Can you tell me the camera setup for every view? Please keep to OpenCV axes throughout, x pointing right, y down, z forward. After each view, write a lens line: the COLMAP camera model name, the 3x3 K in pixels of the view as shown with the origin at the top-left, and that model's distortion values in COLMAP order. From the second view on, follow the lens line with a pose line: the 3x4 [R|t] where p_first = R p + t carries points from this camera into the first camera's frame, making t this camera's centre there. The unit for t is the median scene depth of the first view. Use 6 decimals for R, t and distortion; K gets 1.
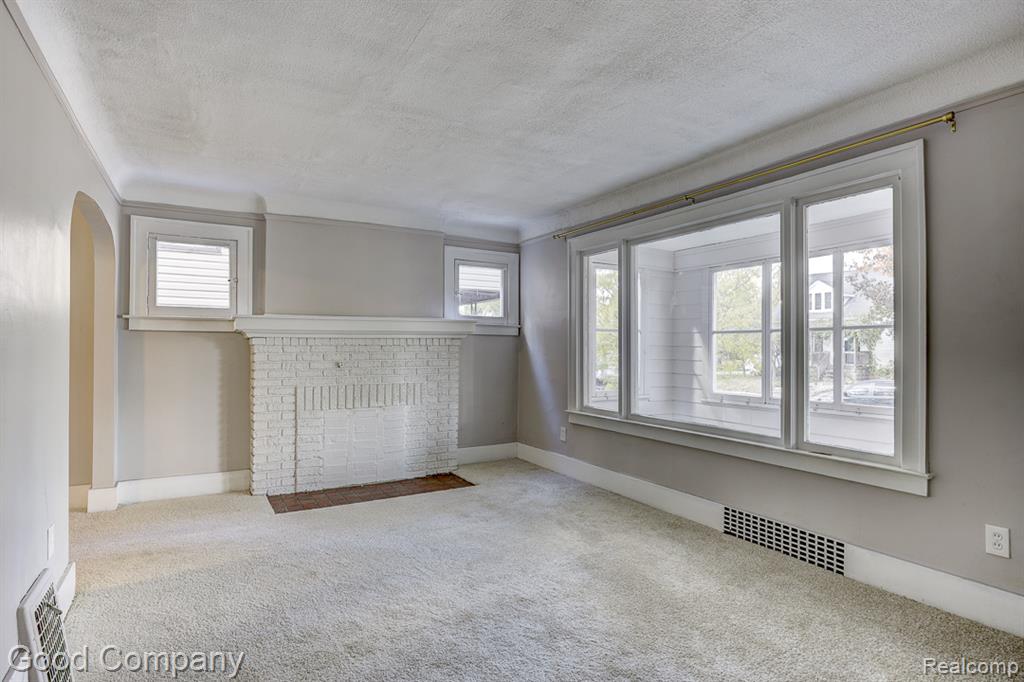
lens RADIAL K [[523.1, 0, 489.1], [0, 523.1, 343.1], [0, 0, 1]] dist [-0.008948, 0.002576]
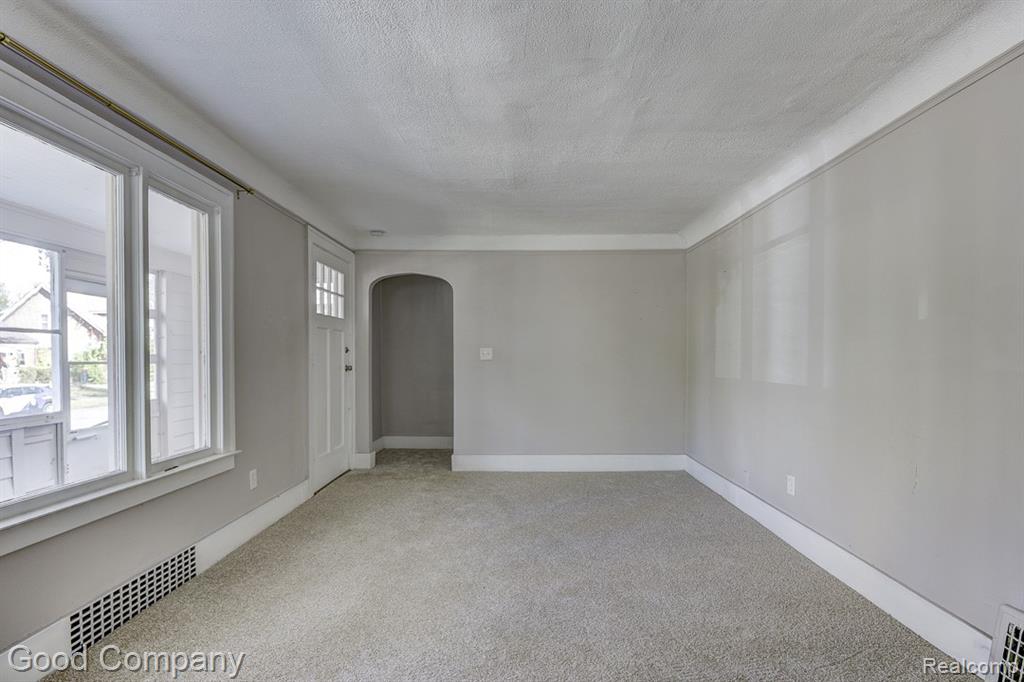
lens RADIAL K [[492.9, 0, 513.2], [0, 492.9, 368.9], [0, 0, 1]] dist [-0.017924, 0.001135]
pose [[-0.873295, -0.014905, 0.486963, -0.214304], [-0.006988, 0.999812, 0.018071, 0.008981], [-0.487141, 0.012379, -0.873236, 0.984316]]
